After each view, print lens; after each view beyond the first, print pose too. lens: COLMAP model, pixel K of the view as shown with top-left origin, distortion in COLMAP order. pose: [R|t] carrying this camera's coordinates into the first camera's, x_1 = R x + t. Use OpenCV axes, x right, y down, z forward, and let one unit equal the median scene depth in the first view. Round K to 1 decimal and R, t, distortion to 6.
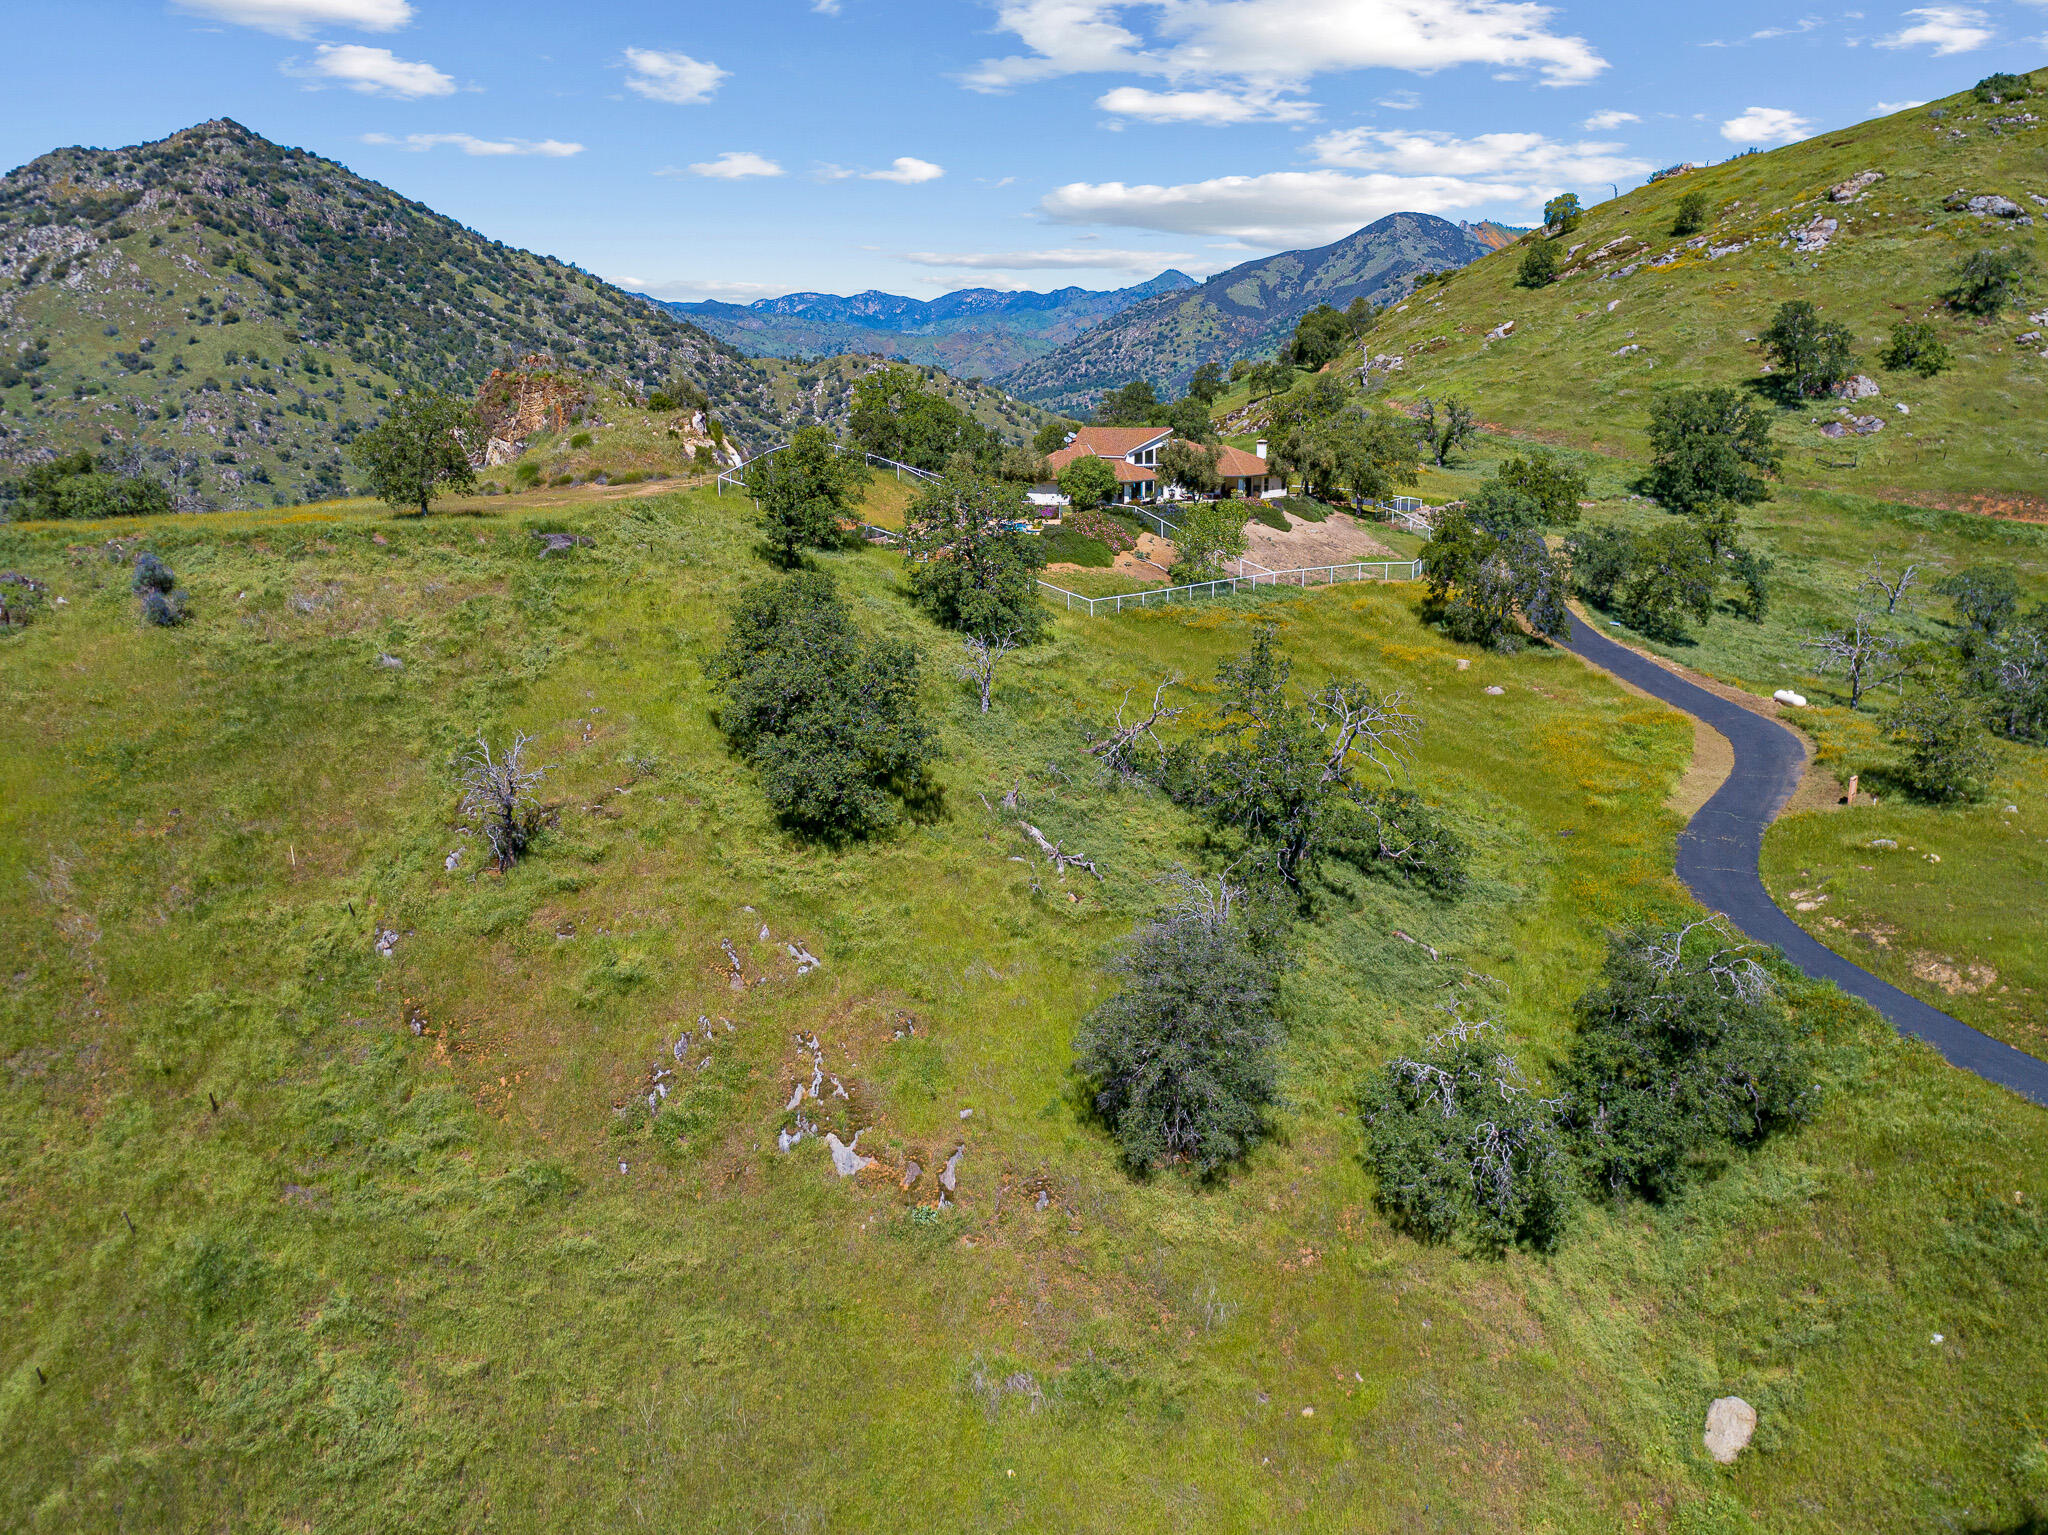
lens RADIAL K [[1550.6, 0, 1020.4], [0, 1550.6, 771.2], [0, 0, 1]] dist [-0.024299, 0.012319]
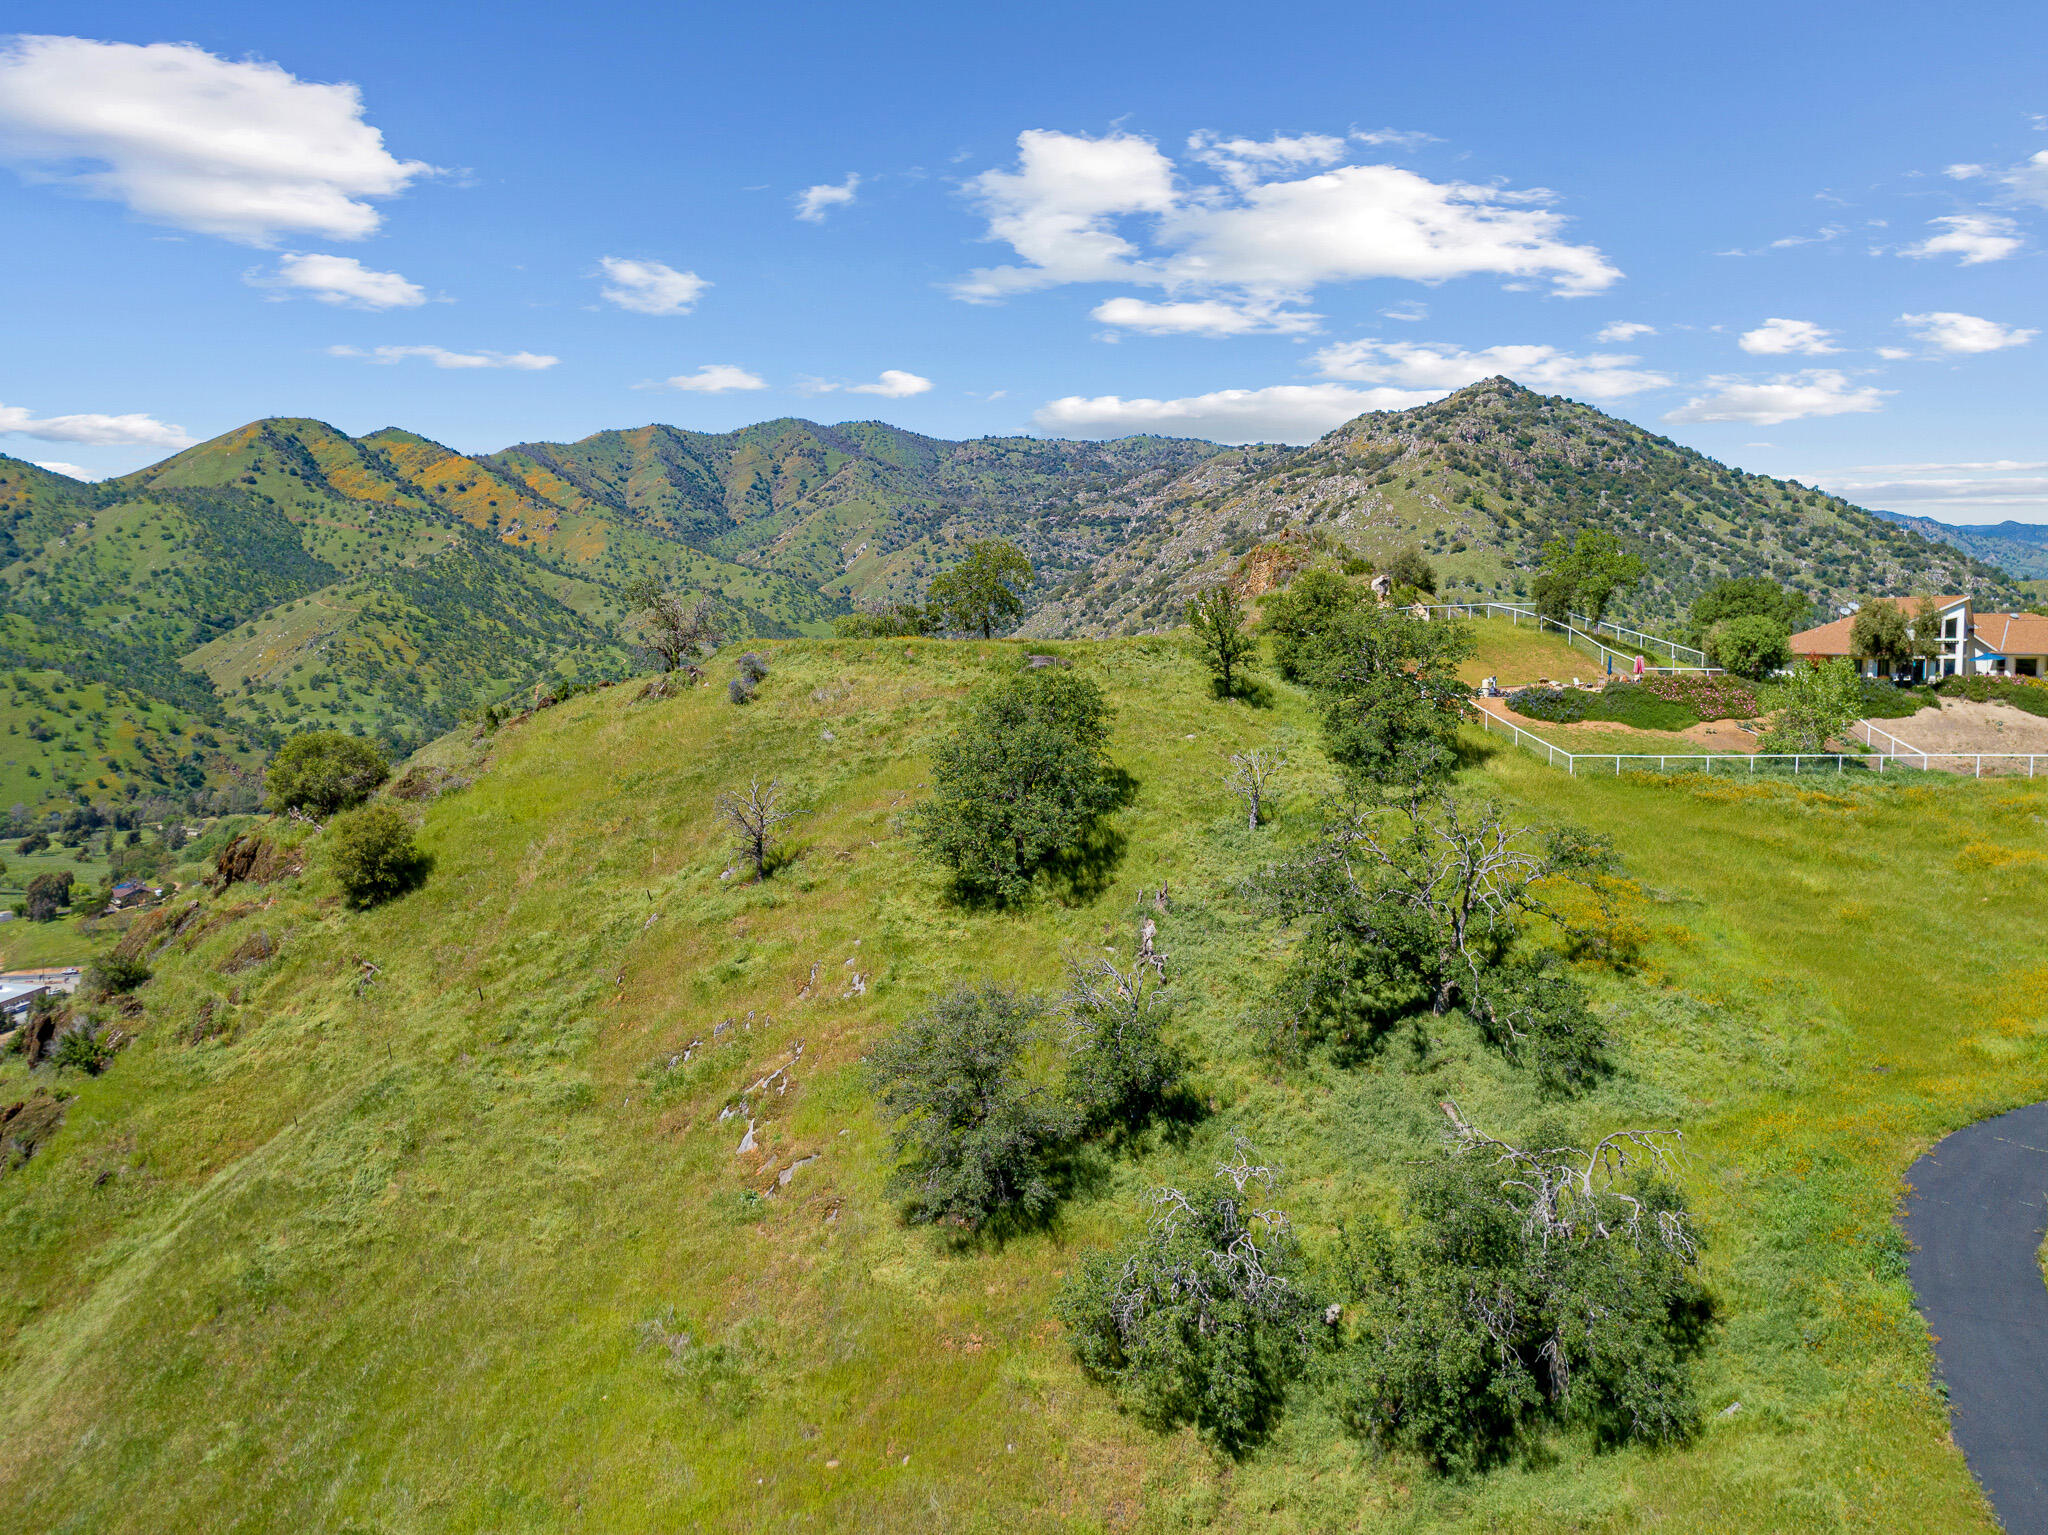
lens RADIAL K [[1544.2, 0, 1021.0], [0, 1544.2, 769.3], [0, 0, 1]] dist [-0.024823, 0.012131]
pose [[0.723651, 0.069742, -0.686633, 0.157712], [-0.167601, 0.982858, -0.076807, 0.007176], [0.669506, 0.170662, 0.722936, 0.053974]]
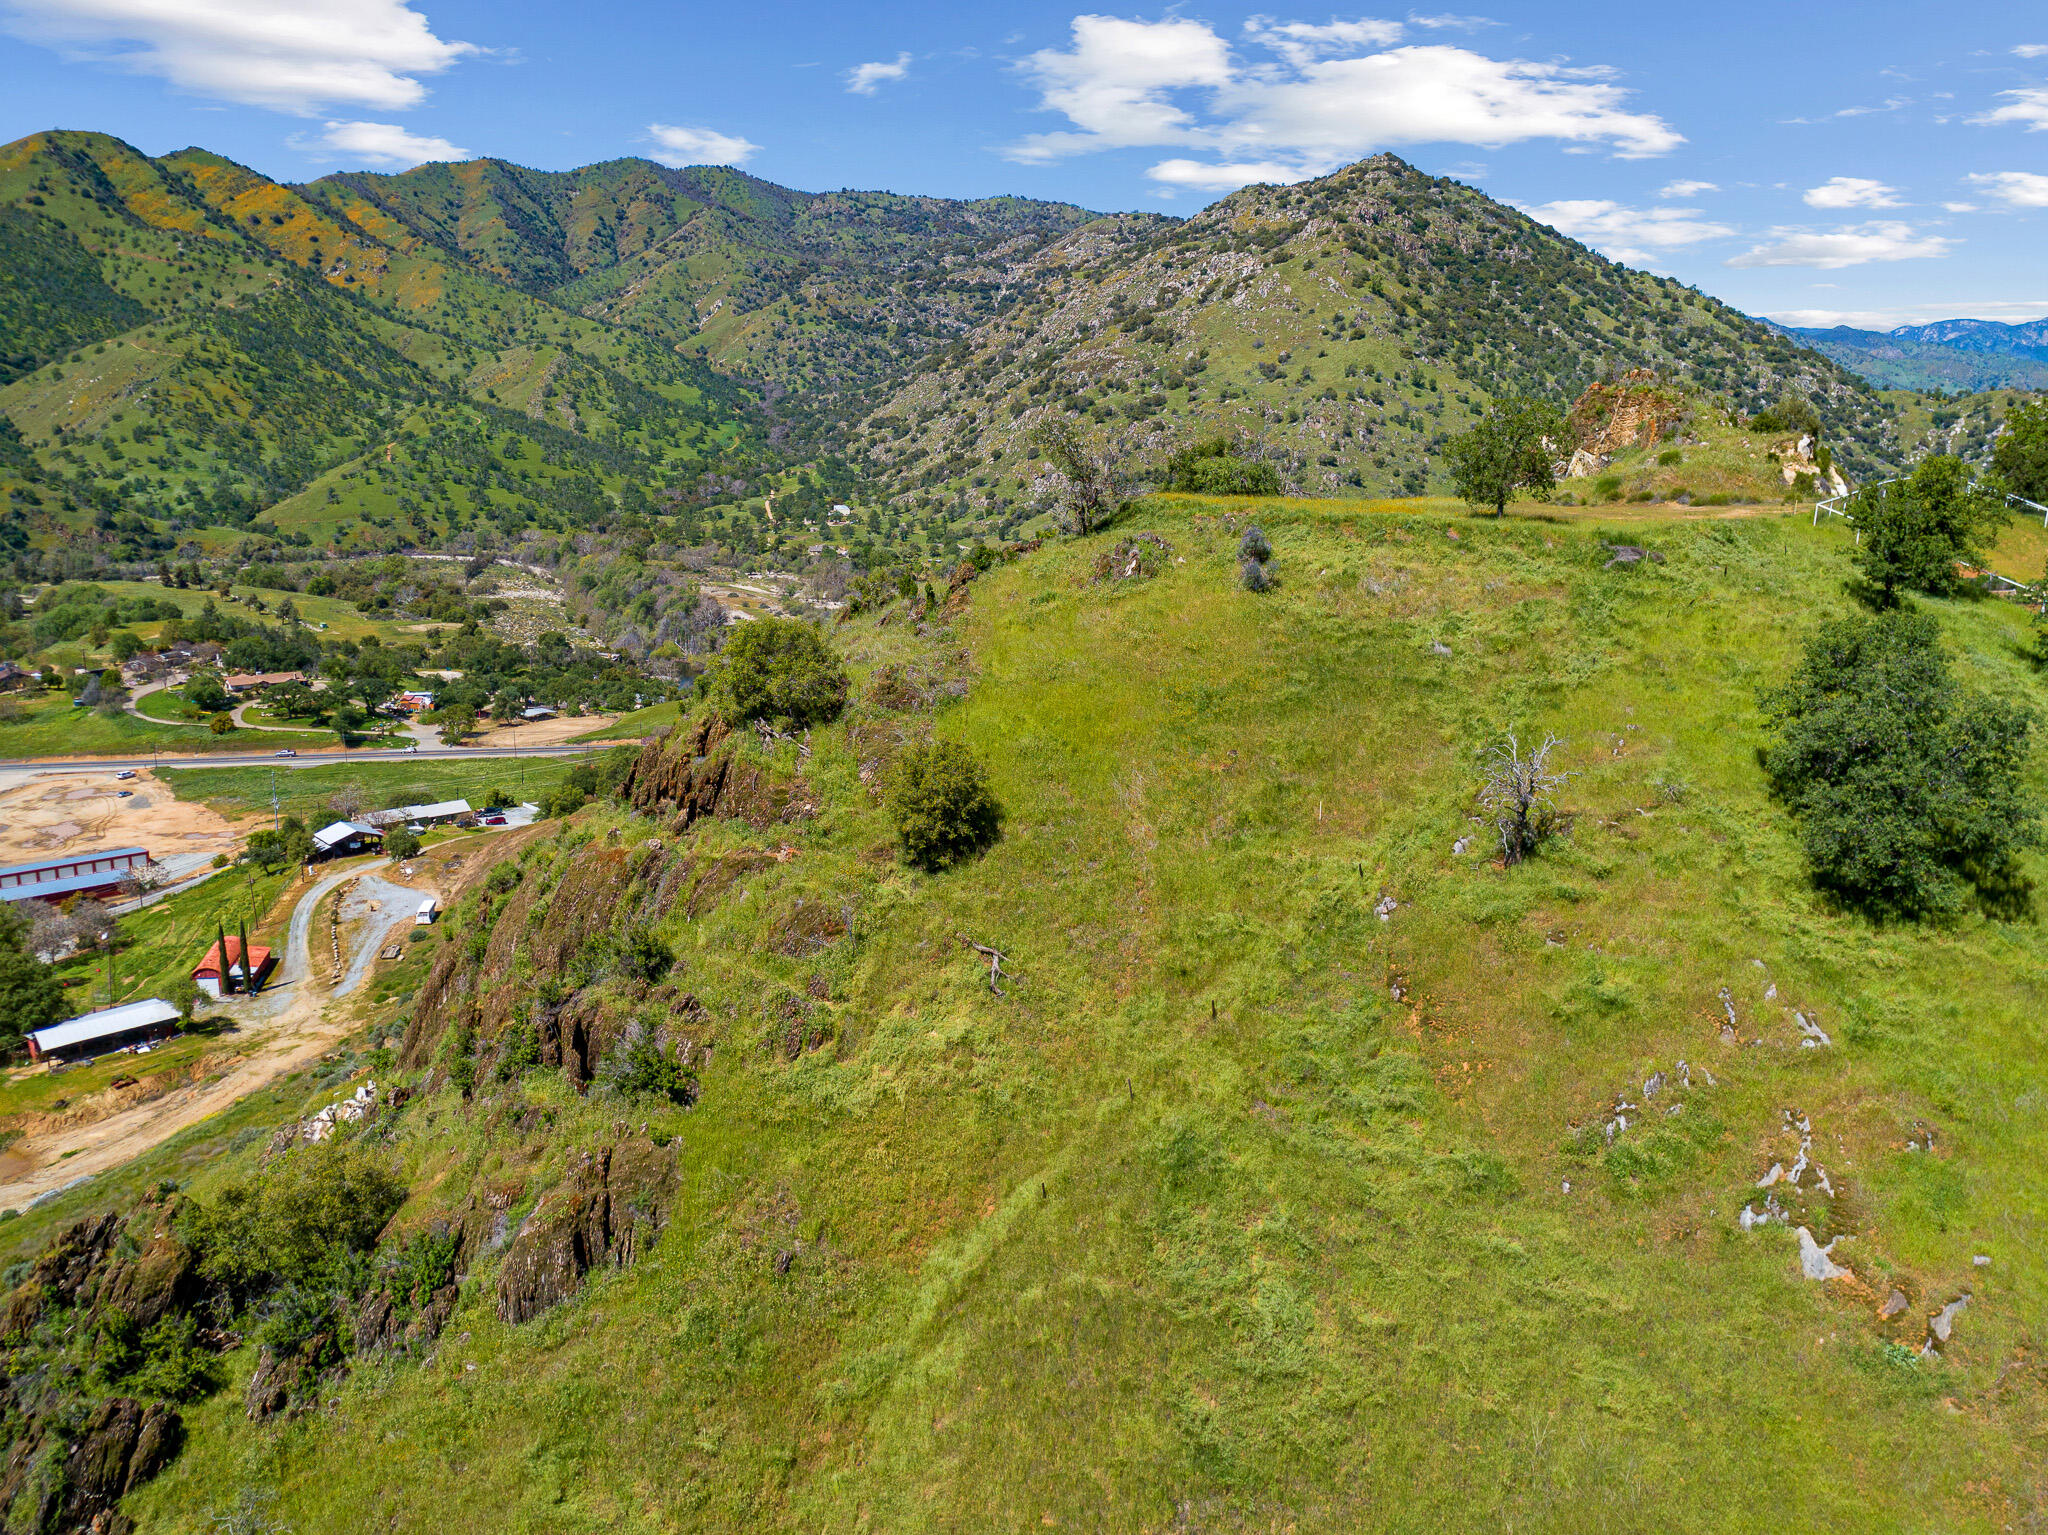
lens RADIAL K [[1545.9, 0, 1020.1], [0, 1545.9, 768.5], [0, 0, 1]] dist [-0.023319, 0.011235]
pose [[0.786945, 0.177653, -0.590895, -0.000344], [-0.185918, 0.981418, 0.047461, 0.003146], [0.588347, 0.072509, 0.805351, -0.000174]]
